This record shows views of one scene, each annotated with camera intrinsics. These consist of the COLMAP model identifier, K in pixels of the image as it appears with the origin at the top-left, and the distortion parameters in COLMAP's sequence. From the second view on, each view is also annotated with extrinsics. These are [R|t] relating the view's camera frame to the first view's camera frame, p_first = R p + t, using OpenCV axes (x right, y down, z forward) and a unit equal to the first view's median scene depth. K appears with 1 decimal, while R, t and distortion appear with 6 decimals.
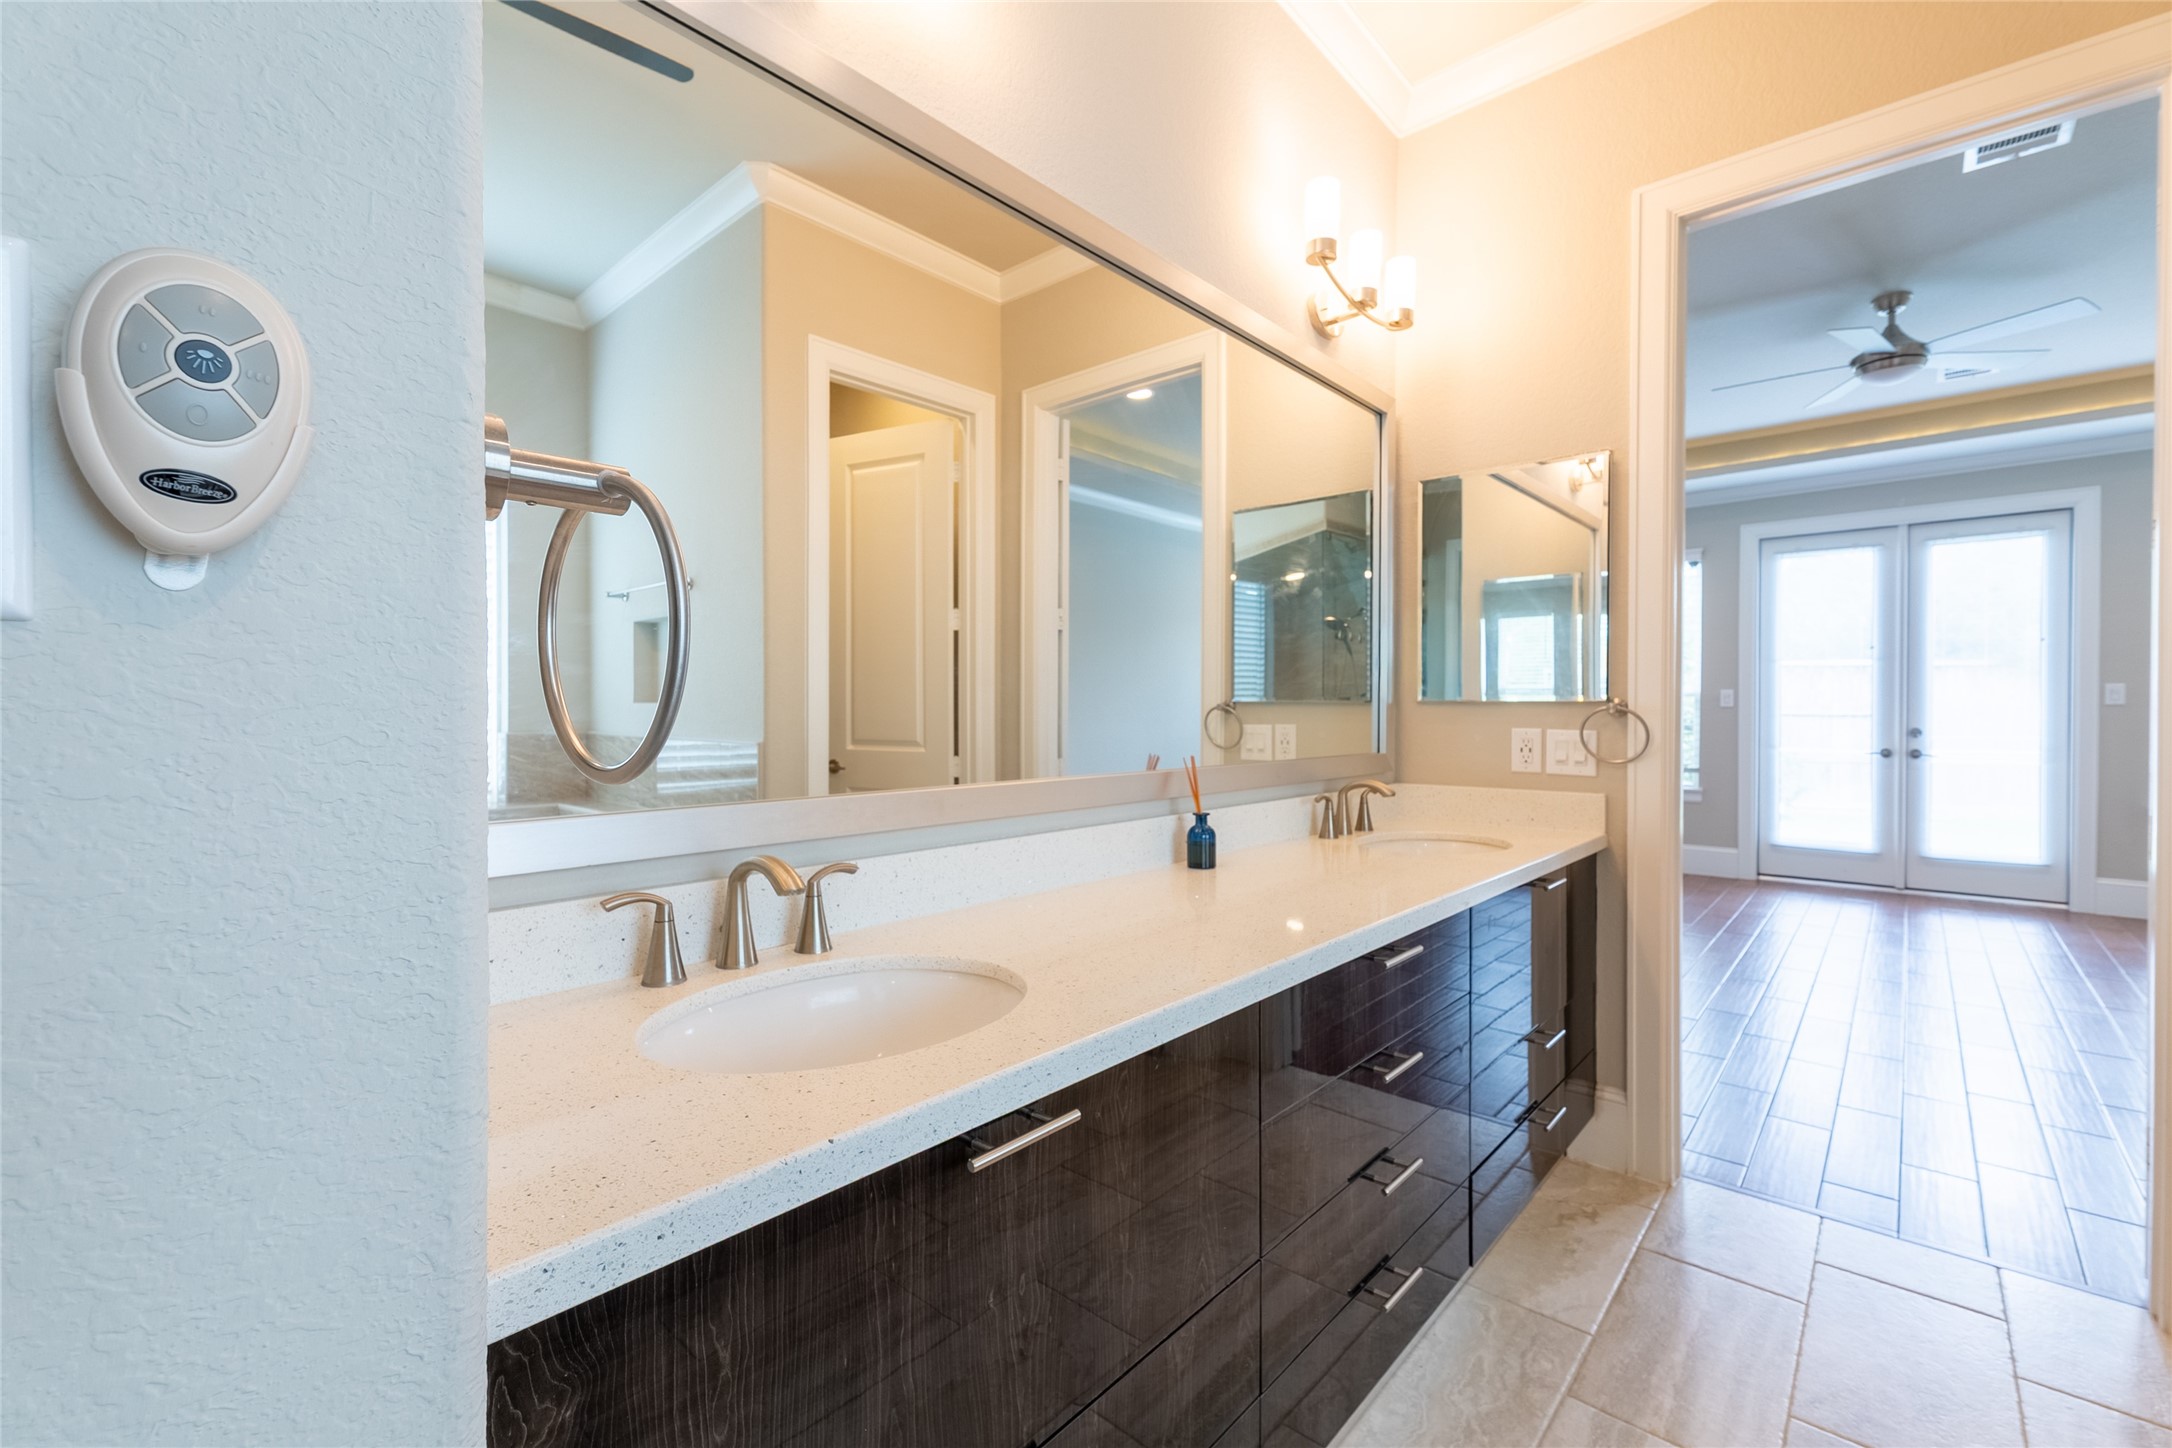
lens RADIAL K [[933.3, 0, 1063.1], [0, 933.3, 714.7], [0, 0, 1]] dist [0.001089, 0.000832]
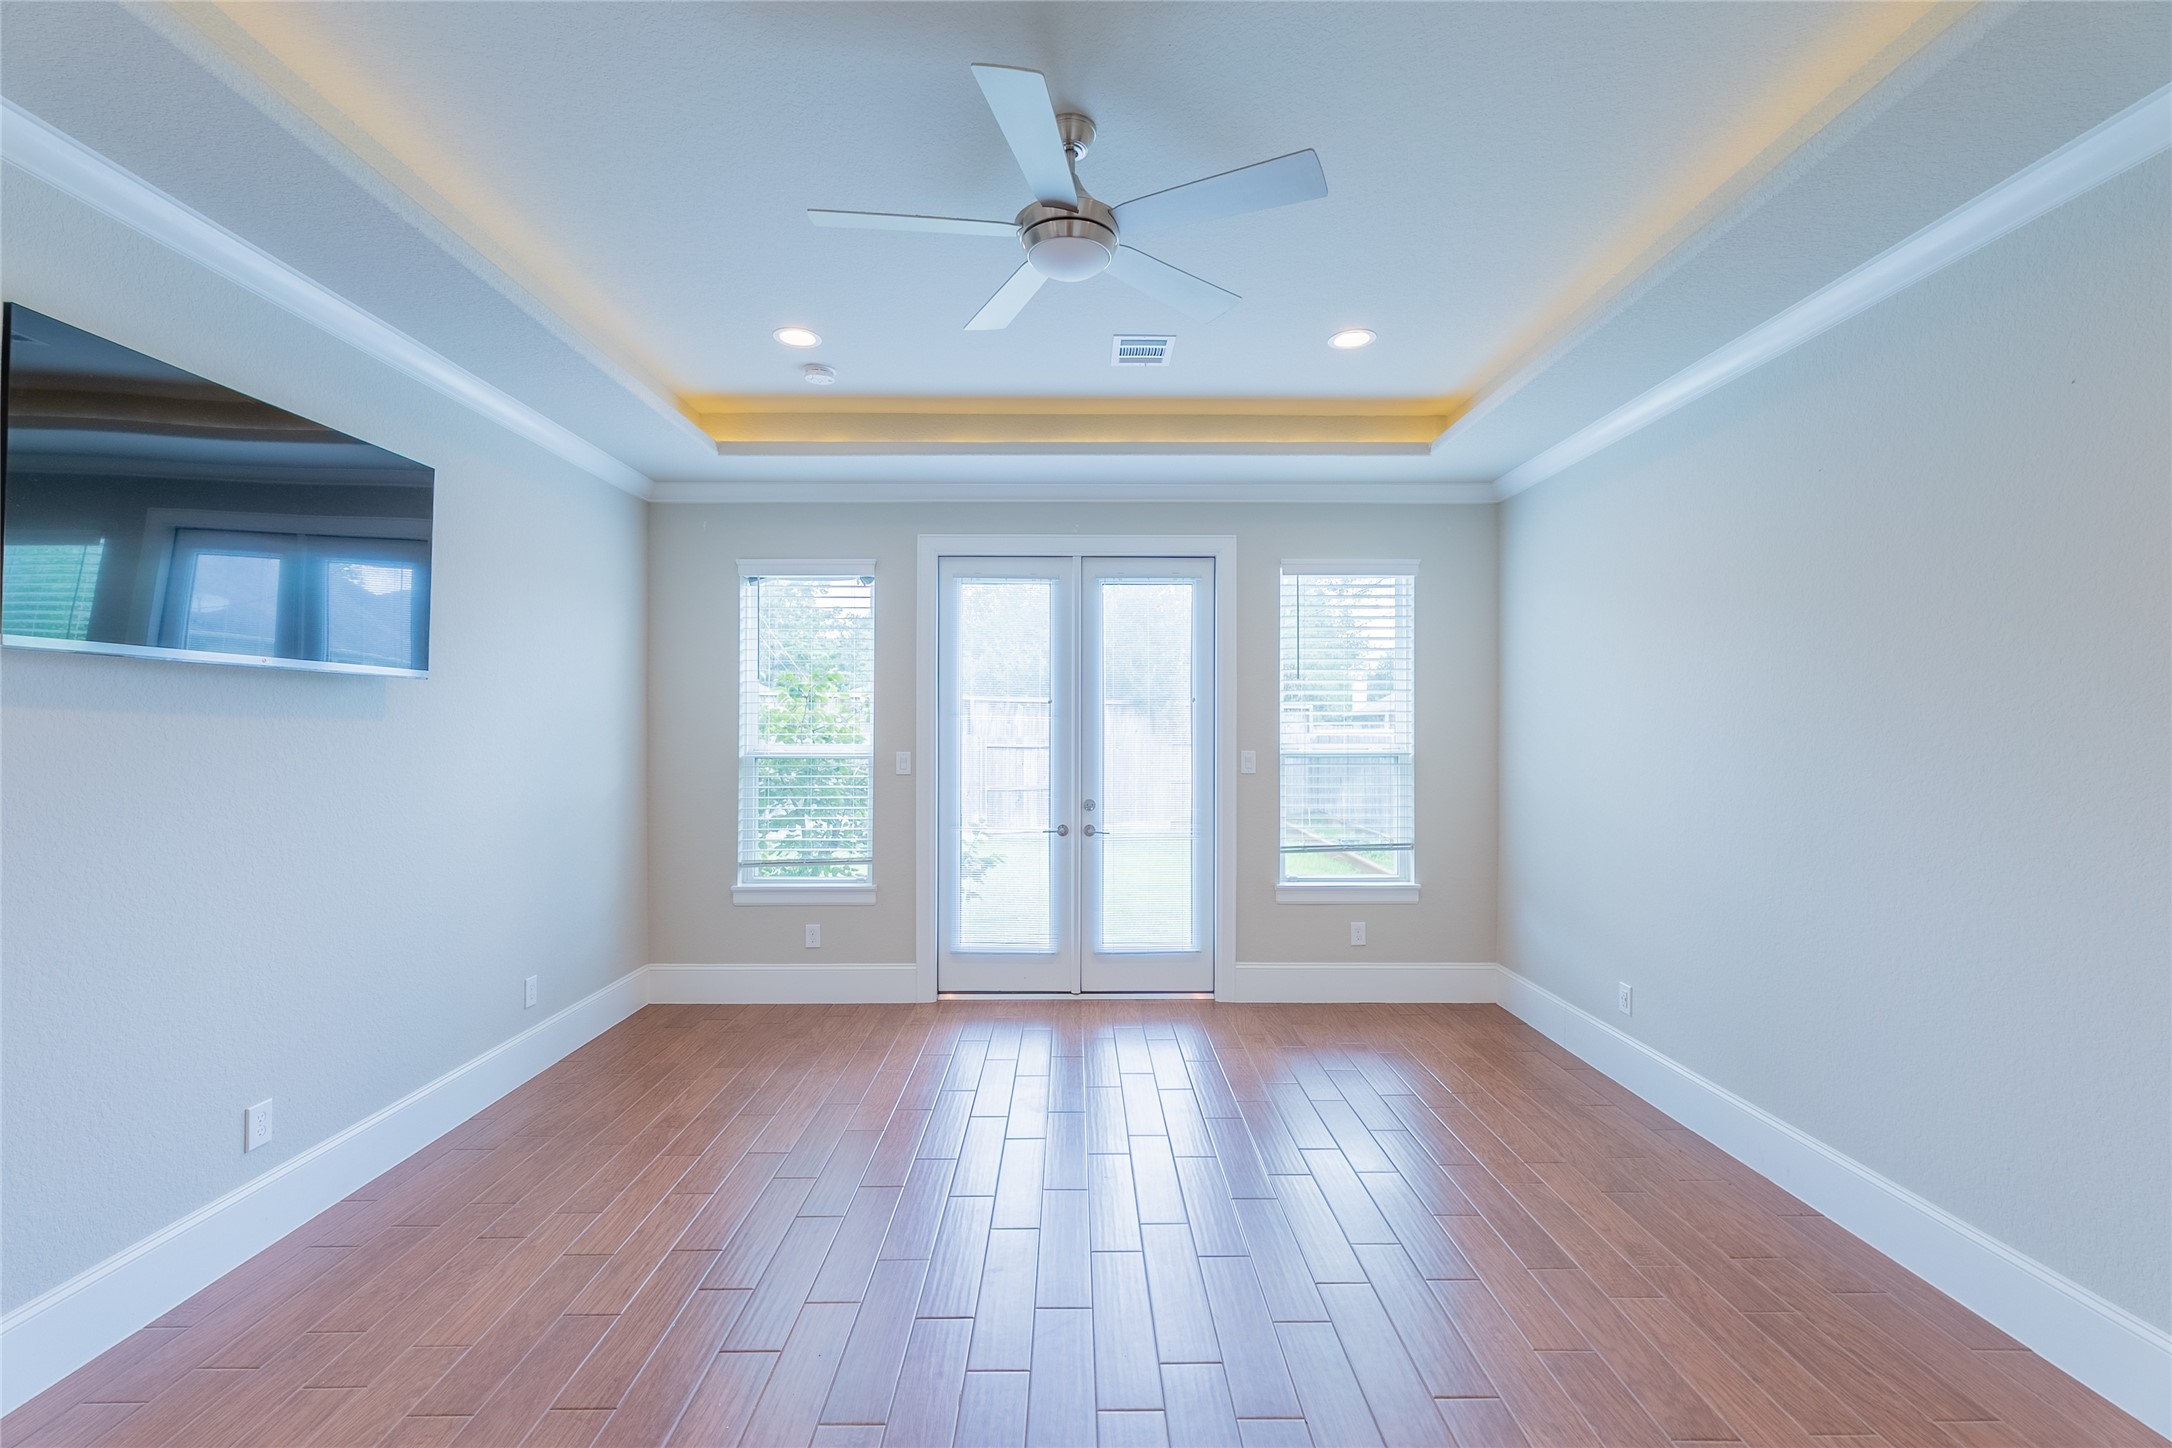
lens RADIAL K [[933.3, 0, 1086.8], [0, 933.3, 724.5], [0, 0, 1]] dist [0.001089, 0.000832]
pose [[0.731449, 0.000077, 0.681896, 0.346354], [0.003086, 0.999989, -0.003424, -0.051342], [-0.681889, 0.004609, 0.731441, 0.396691]]
